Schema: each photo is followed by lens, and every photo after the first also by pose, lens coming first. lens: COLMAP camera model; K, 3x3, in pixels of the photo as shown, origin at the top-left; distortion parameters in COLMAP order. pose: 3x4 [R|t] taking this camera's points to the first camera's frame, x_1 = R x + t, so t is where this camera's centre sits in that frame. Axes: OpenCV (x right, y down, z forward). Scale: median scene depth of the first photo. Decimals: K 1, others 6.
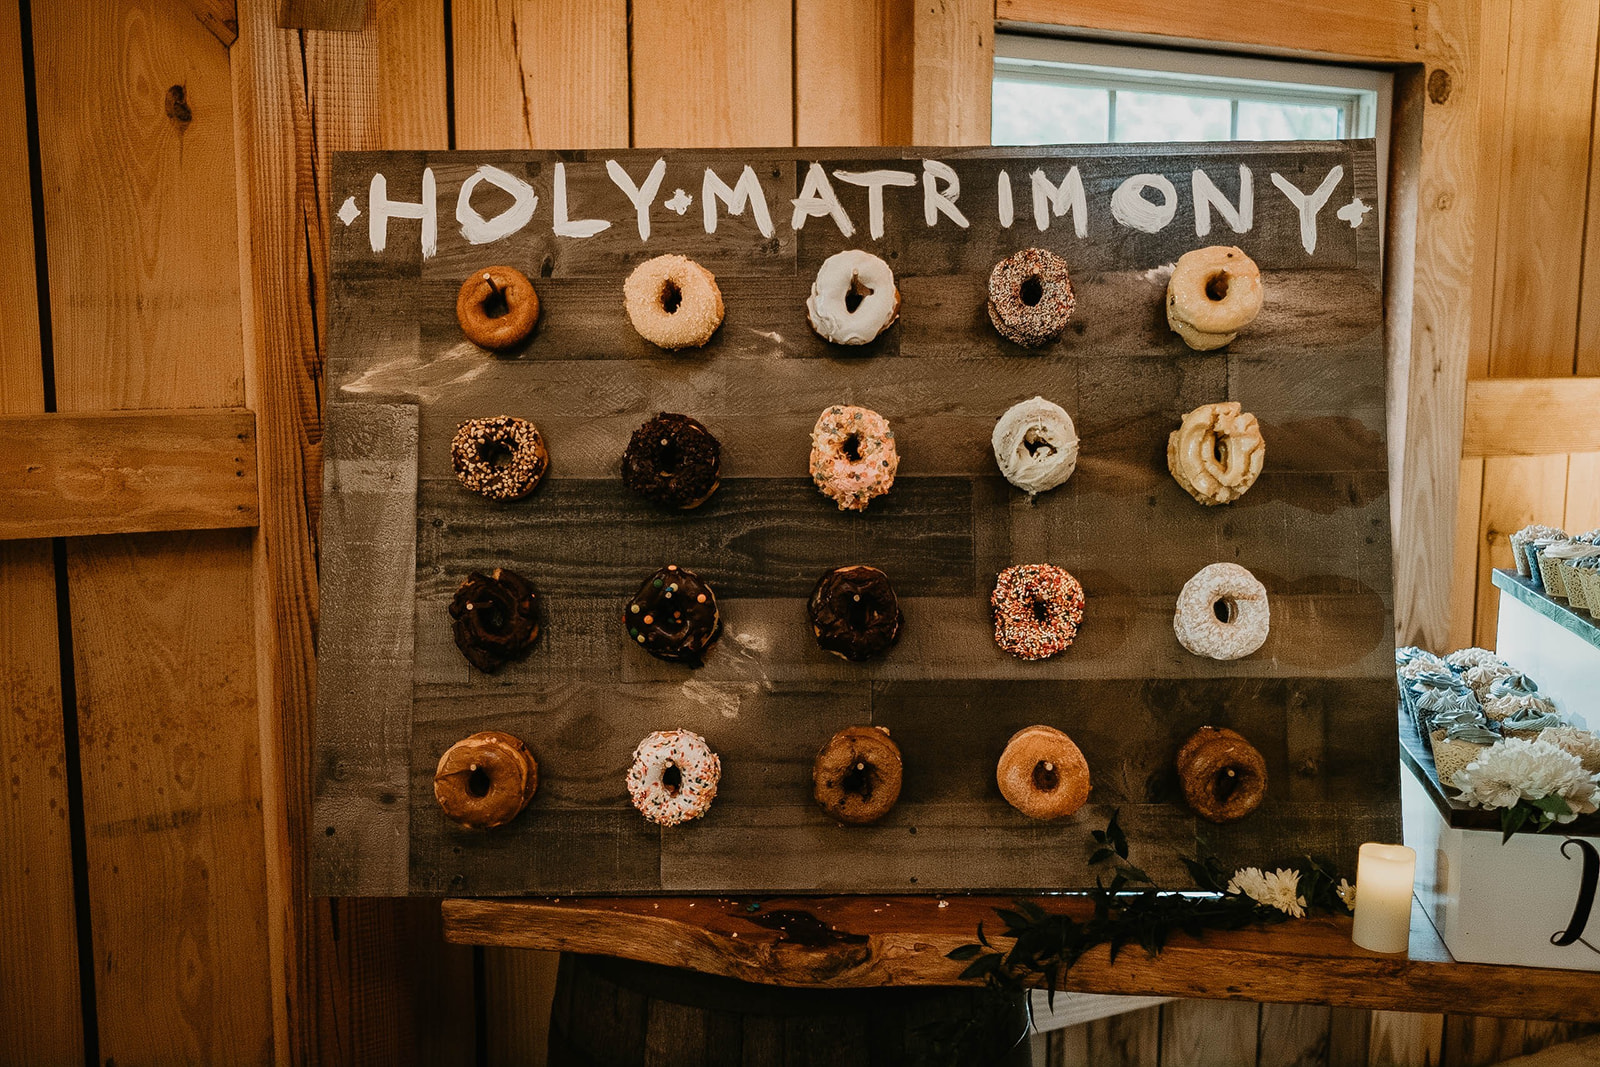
lens RADIAL K [[1640.5, 0, 951.7], [0, 1640.5, 532.5], [0, 0, 1]] dist [-0.002390, 0.014718]
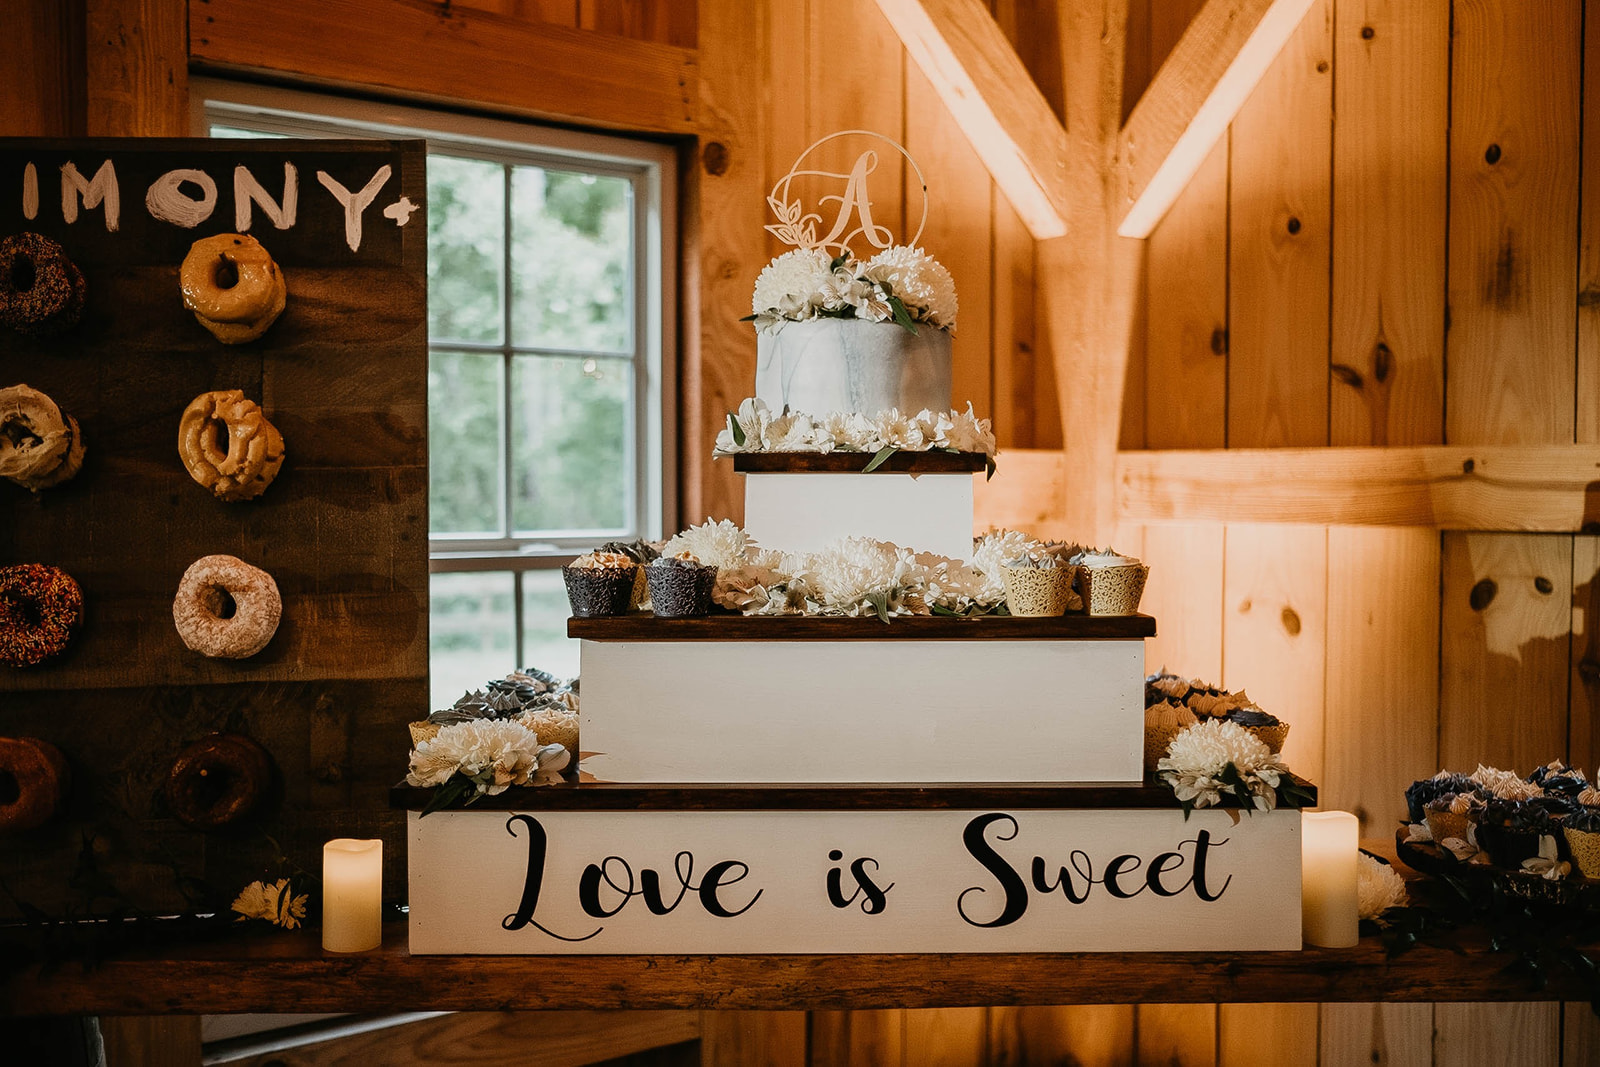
lens RADIAL K [[1640.5, 0, 951.7], [0, 1640.5, 532.5], [0, 0, 1]] dist [-0.002390, 0.014718]
pose [[0.984310, -0.007950, 0.176270, 0.401040], [0.026933, 0.994048, -0.105562, 0.113245], [-0.174382, 0.108654, 0.978665, -0.008834]]
